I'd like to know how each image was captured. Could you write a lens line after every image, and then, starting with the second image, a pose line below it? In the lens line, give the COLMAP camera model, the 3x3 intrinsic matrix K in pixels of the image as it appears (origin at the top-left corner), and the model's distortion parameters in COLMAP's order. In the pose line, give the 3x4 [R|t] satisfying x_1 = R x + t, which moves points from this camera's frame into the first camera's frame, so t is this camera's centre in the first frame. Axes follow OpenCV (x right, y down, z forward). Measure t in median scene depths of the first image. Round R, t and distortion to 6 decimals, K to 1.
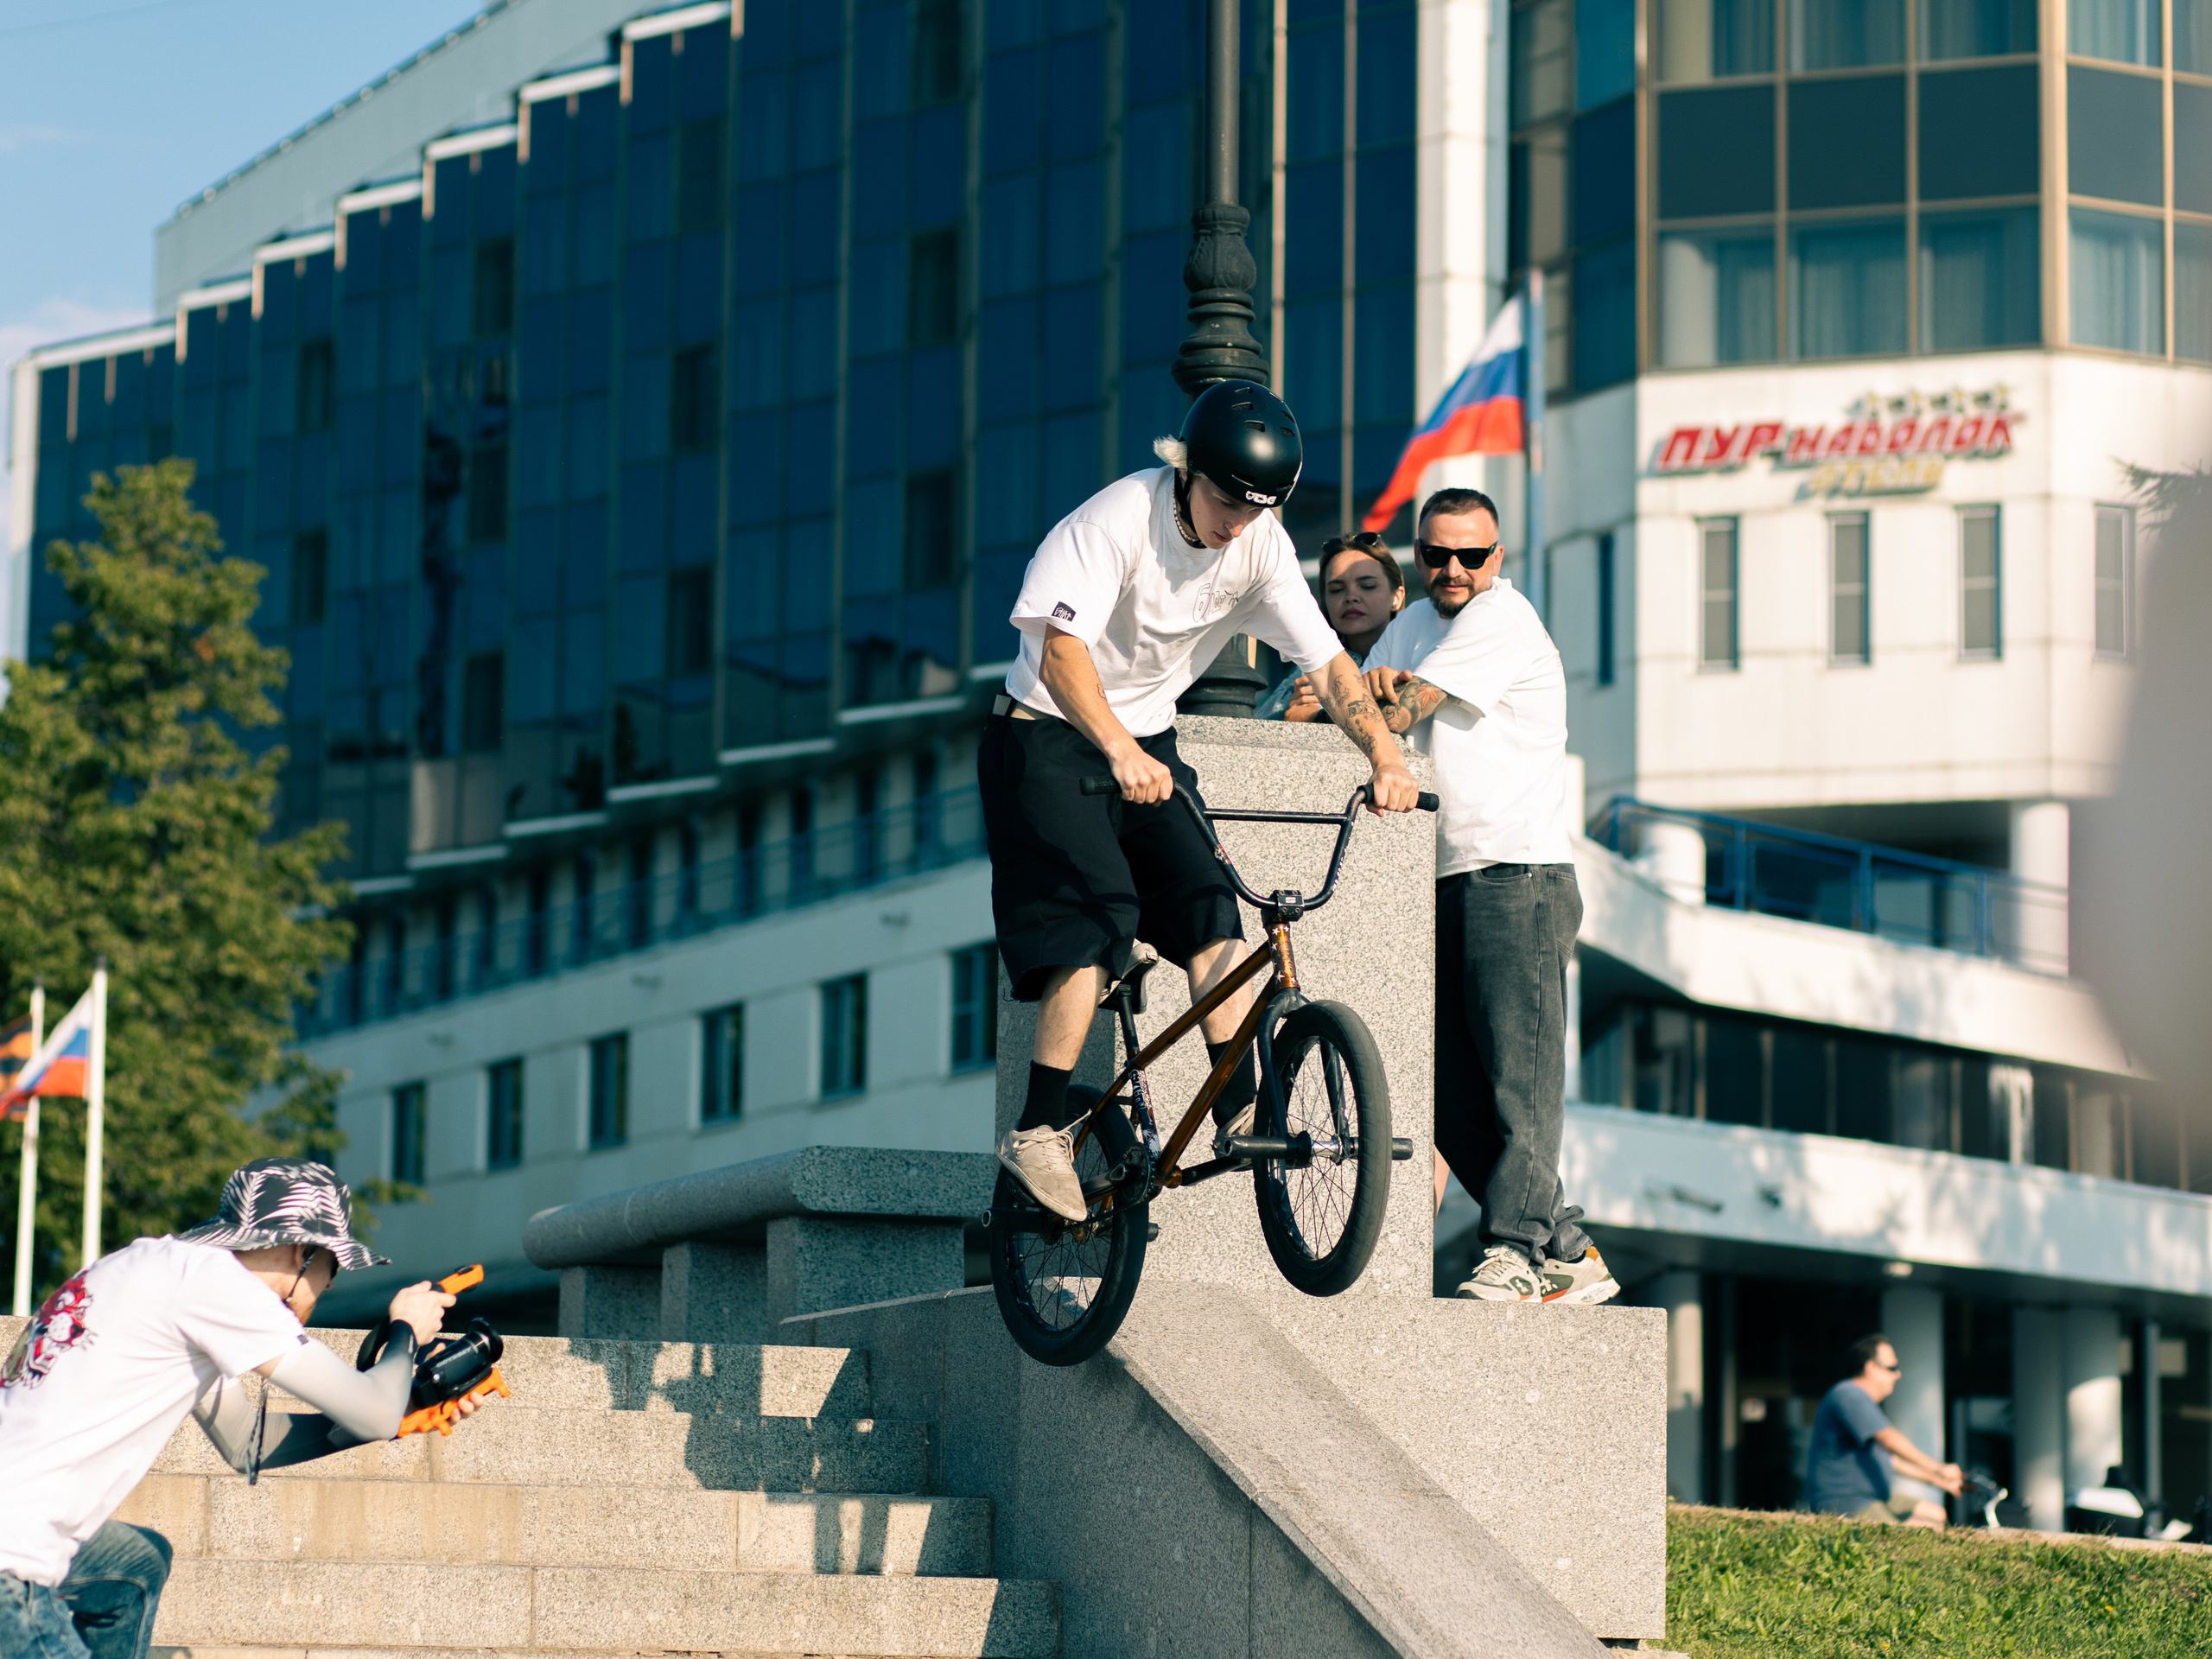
lens RADIAL K [[6477.9, 0, 1172.9], [0, 6477.9, 914.5], [0, 0, 1]] dist [-0.009747, -0.169481]
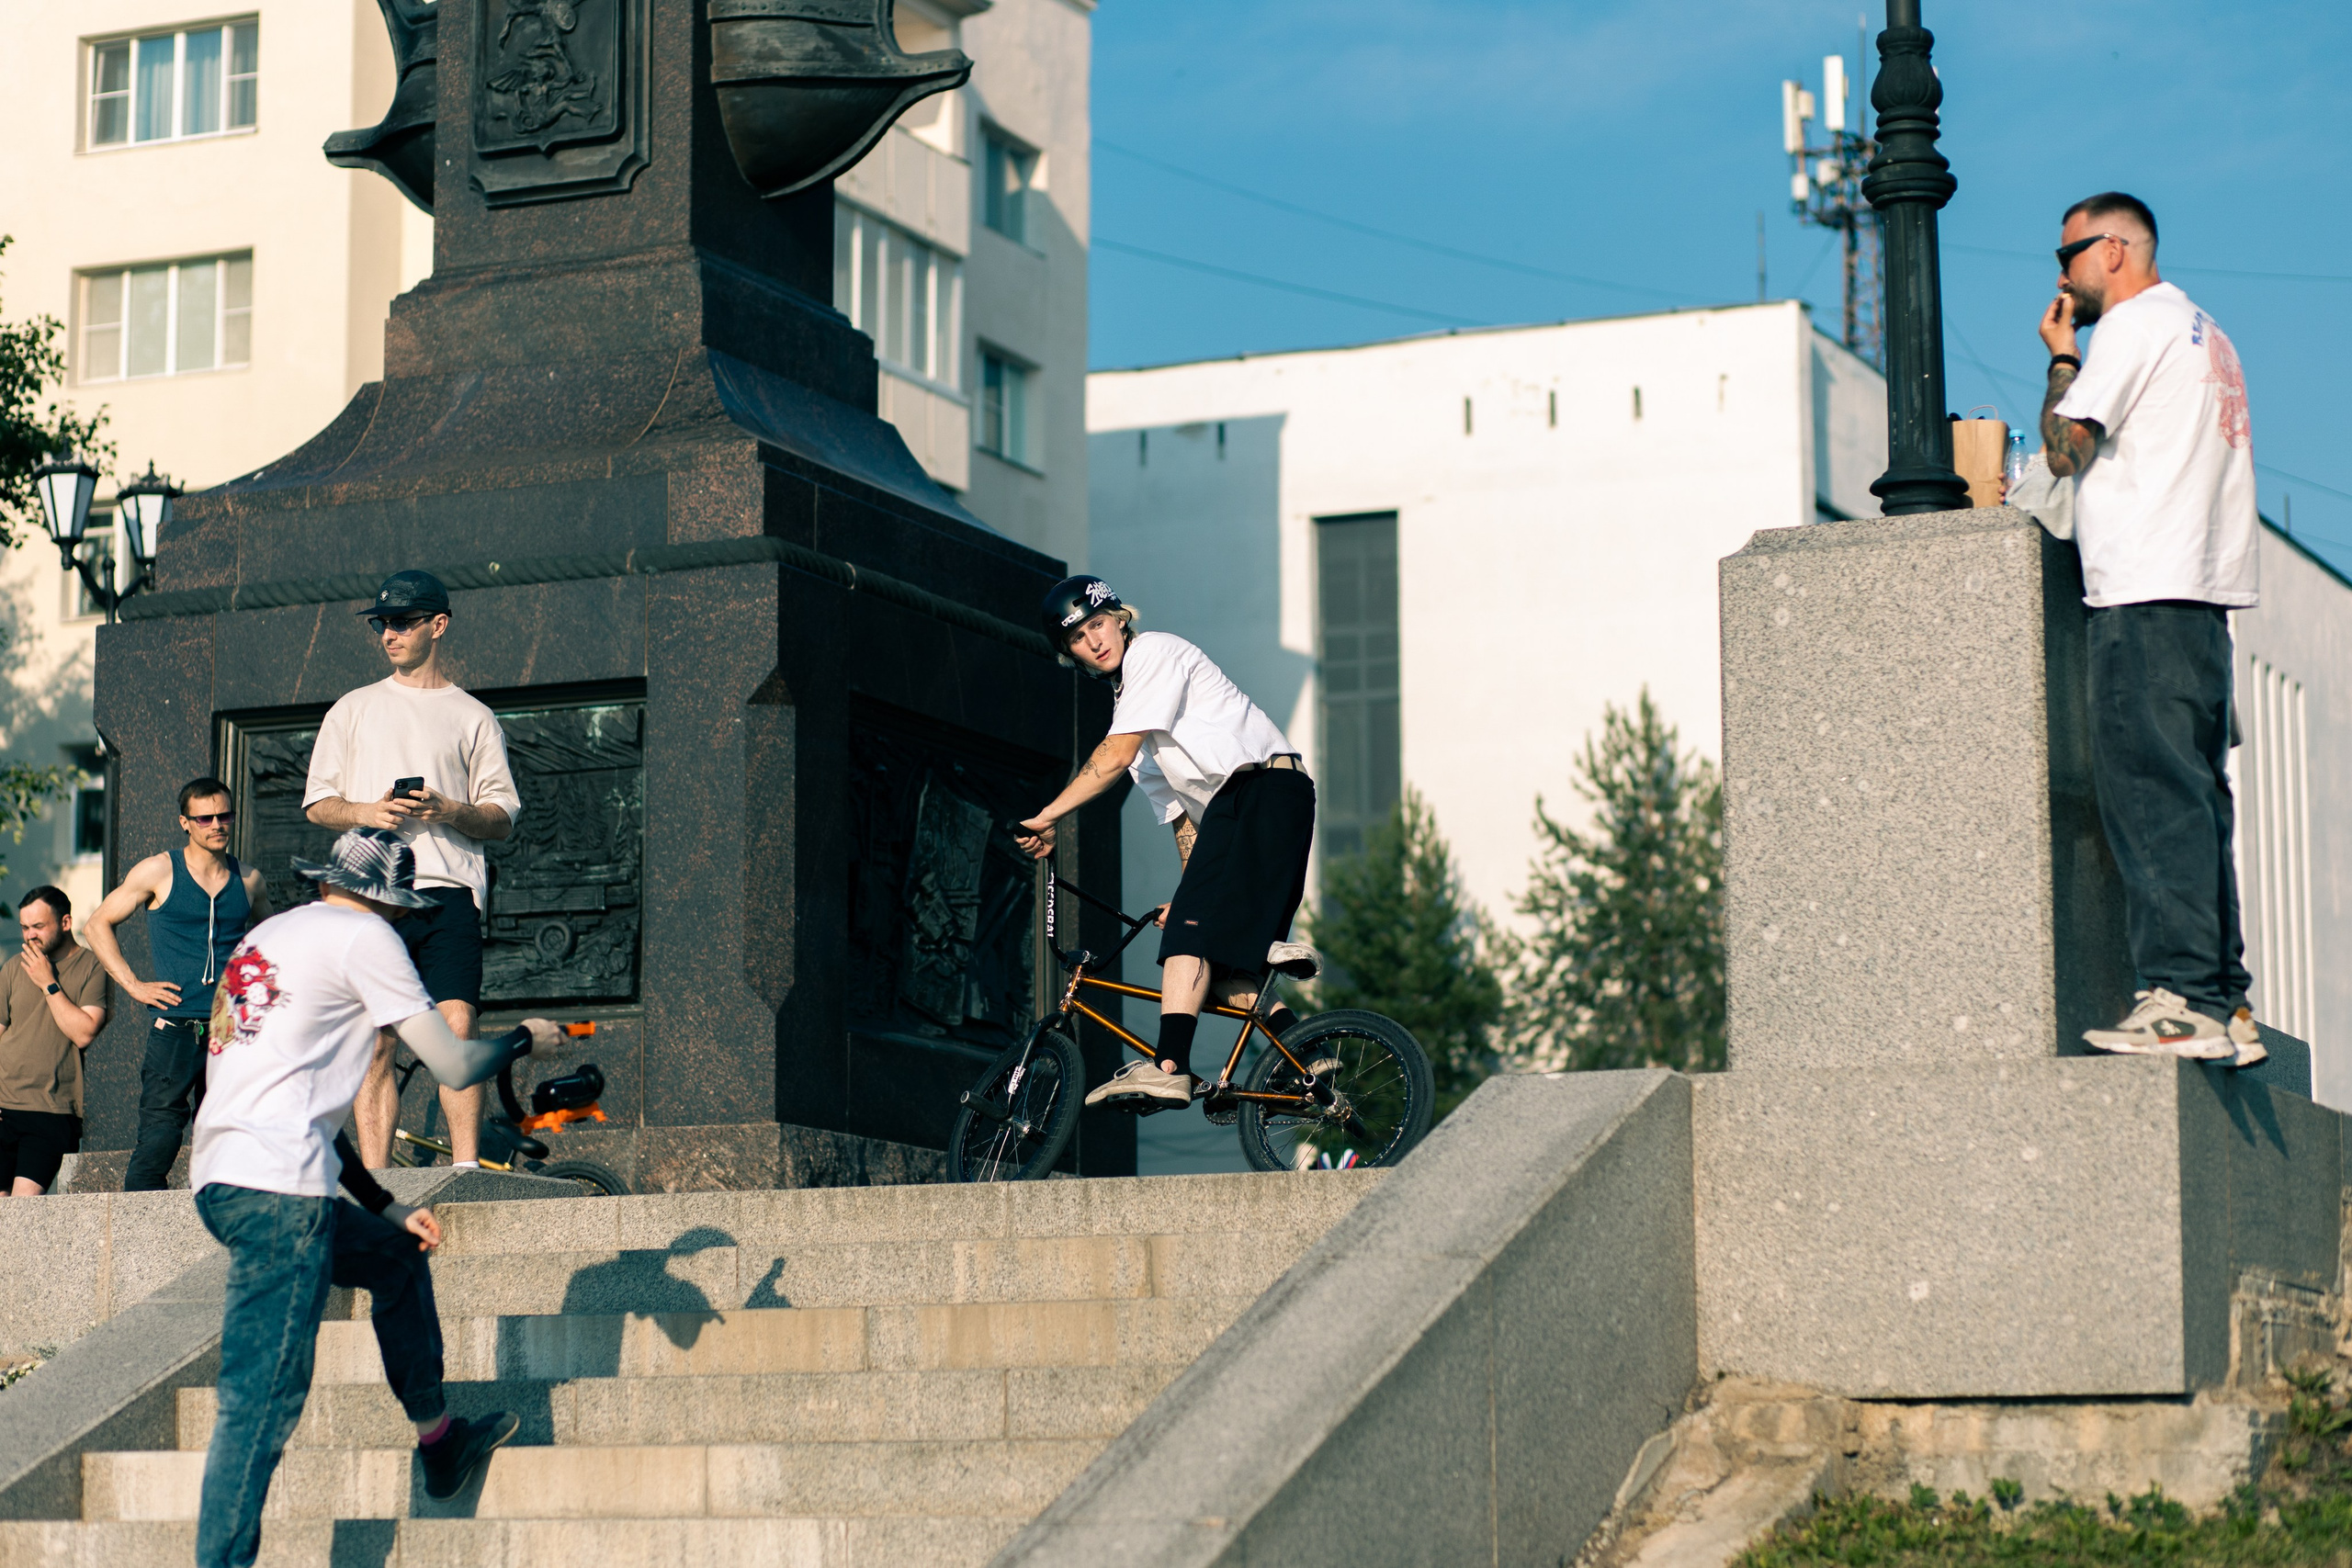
lens RADIAL K [[5607.3, 0, 1036.1], [0, 5607.3, 782.8], [0, 0, 1]] dist [-0.012003, -0.554500]
pose [[0.646680, -0.126243, -0.752242, 0.127044], [0.102658, 0.991641, -0.078167, 0.014546], [0.755822, -0.026675, 0.654234, 0.068486]]
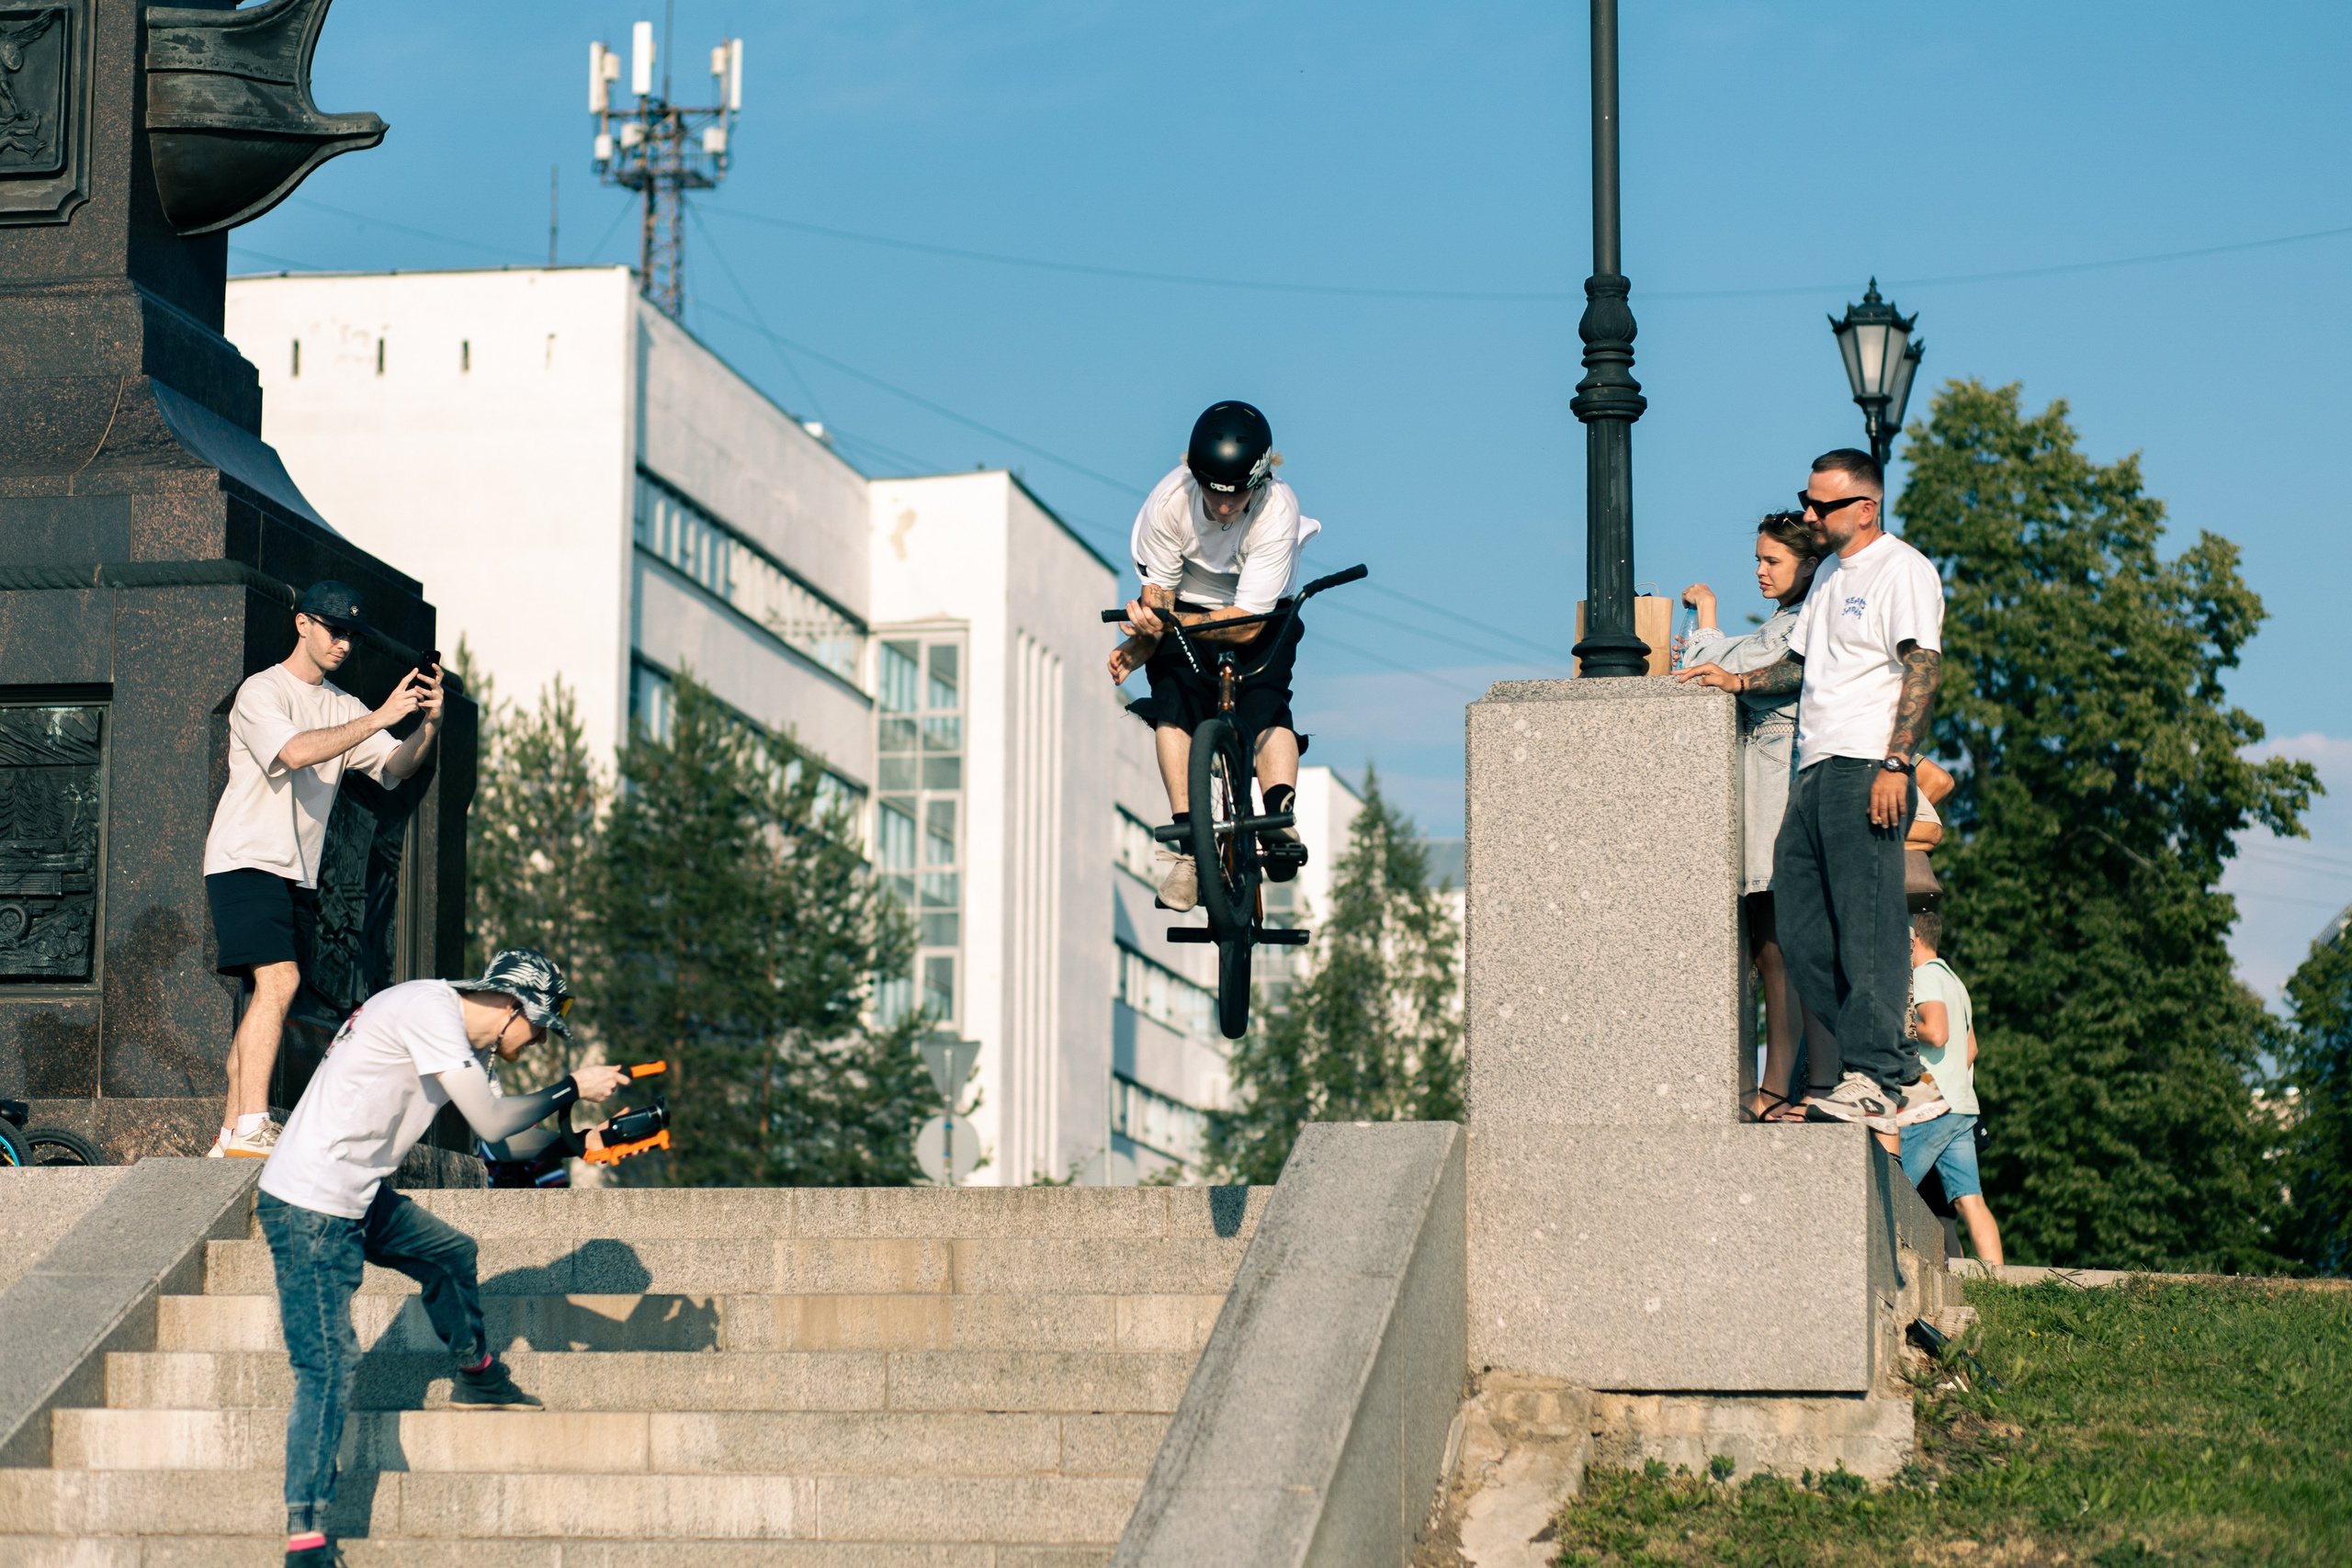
lens RADIAL K [[5621.0, 0, 1178.5], [0, 5621.0, 769.5], [0, 0, 1]] dist [-0.017038, -0.423436]
pose [[0.827423, -0.085370, -0.555052, 0.120175], [0.073830, 0.996335, -0.043183, 0.006385], [0.556704, -0.005249, 0.830694, 0.007739]]
